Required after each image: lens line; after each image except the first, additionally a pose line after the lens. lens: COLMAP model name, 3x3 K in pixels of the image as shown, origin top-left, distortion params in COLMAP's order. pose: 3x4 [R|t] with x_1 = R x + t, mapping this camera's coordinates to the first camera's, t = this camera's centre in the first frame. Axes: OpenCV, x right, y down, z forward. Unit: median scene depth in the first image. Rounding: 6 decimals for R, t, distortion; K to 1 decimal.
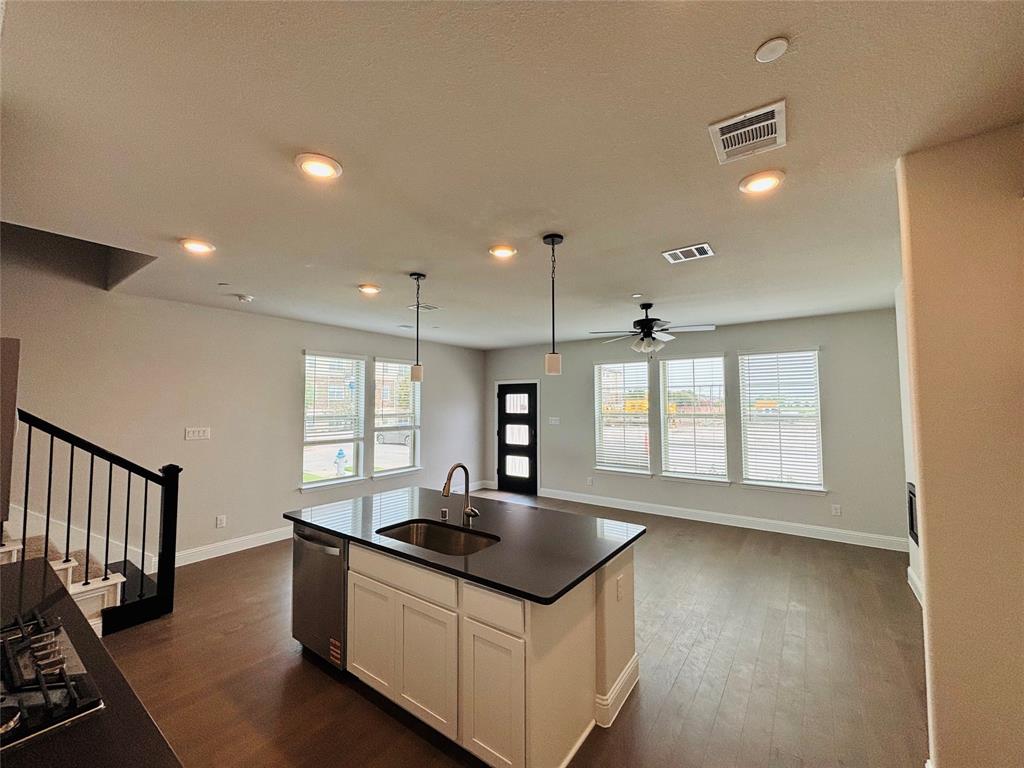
lens RADIAL K [[410.8, 0, 509.0], [0, 410.8, 383.5], [0, 0, 1]] dist [0.003630, -0.000260]
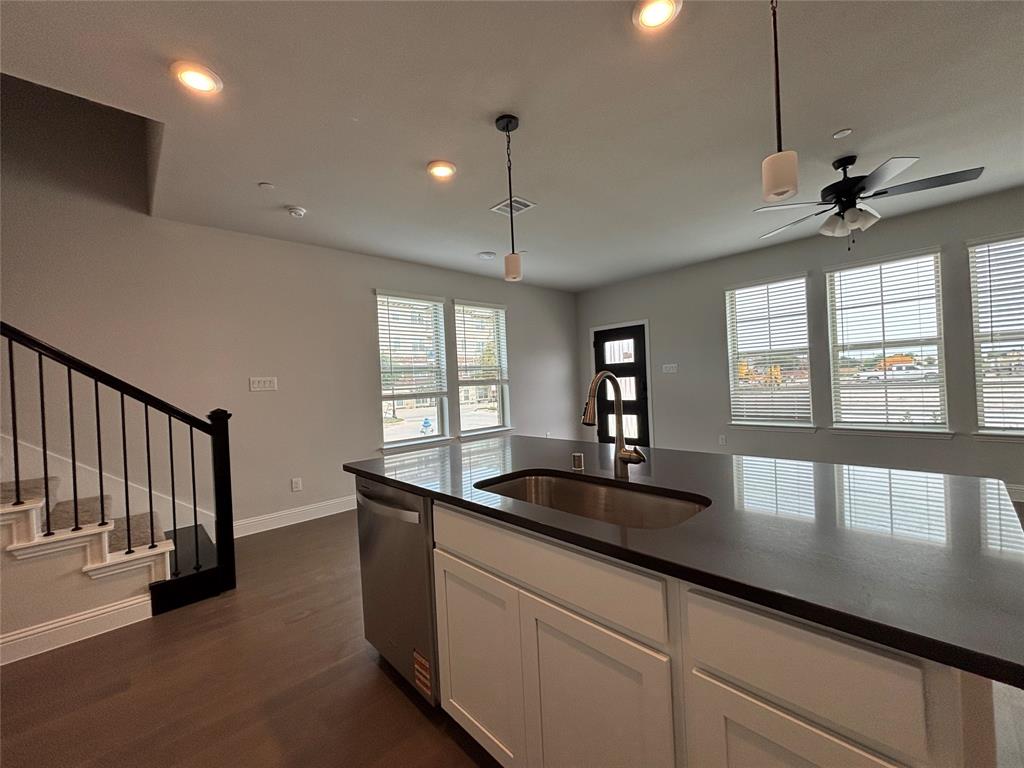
lens RADIAL K [[410.8, 0, 511.1], [0, 410.8, 383.9], [0, 0, 1]] dist [0.003630, -0.000260]
pose [[0.982448, -0.042951, -0.181527, -0.110822], [0.053777, 0.997029, 0.055140, 0.130089], [0.178619, -0.063934, 0.981839, 0.308688]]
